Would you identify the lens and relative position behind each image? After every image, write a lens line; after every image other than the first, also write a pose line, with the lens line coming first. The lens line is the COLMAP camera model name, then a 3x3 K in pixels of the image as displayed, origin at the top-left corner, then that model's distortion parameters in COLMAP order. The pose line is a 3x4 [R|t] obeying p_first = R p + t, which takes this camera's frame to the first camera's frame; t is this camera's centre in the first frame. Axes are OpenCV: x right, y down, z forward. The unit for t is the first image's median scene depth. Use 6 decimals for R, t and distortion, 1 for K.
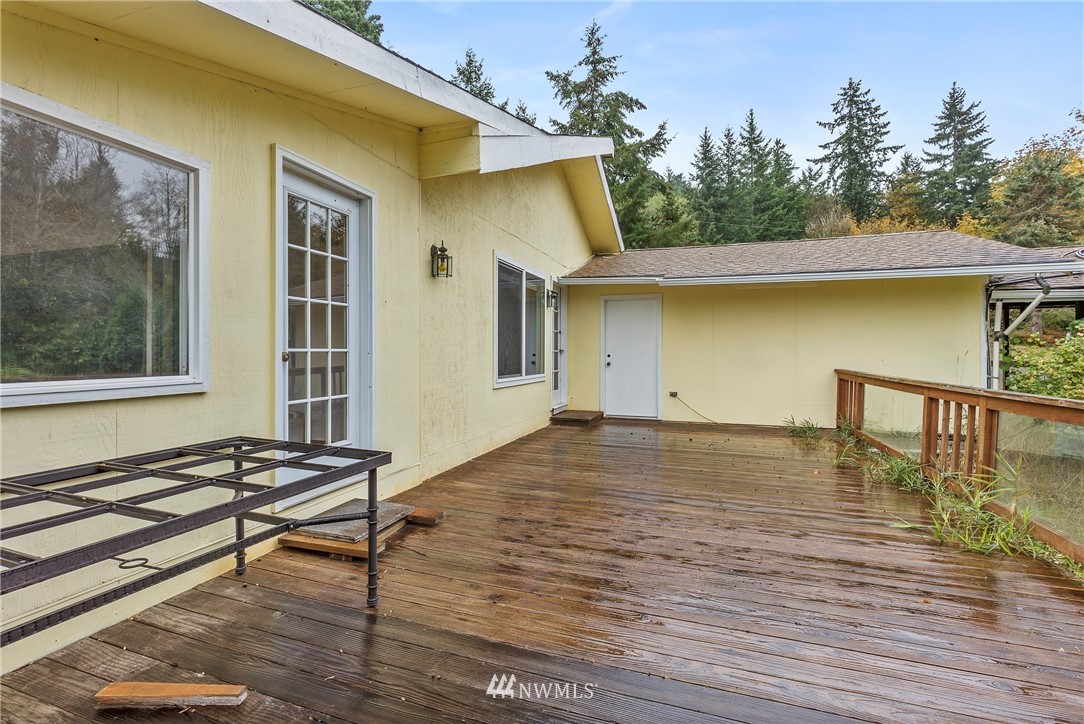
lens RADIAL K [[488.6, 0, 542.0], [0, 488.6, 362.0], [0, 0, 1]] dist [-0.029422, 0.000085]
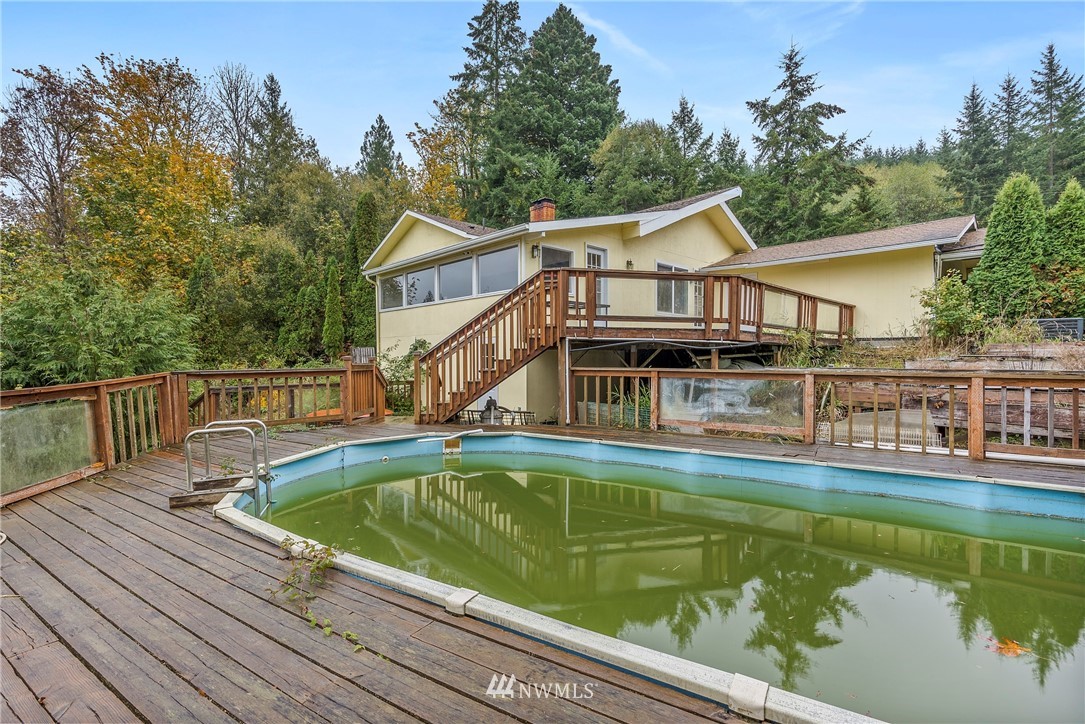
lens RADIAL K [[497.7, 0, 542.5], [0, 497.7, 362.0], [0, 0, 1]] dist [0.026417, 0.000320]
pose [[0.890255, 0.011440, -0.455319, 0.135462], [-0.016137, 0.999849, -0.006430, 0.079018], [0.455177, 0.013072, 0.890305, -0.370968]]
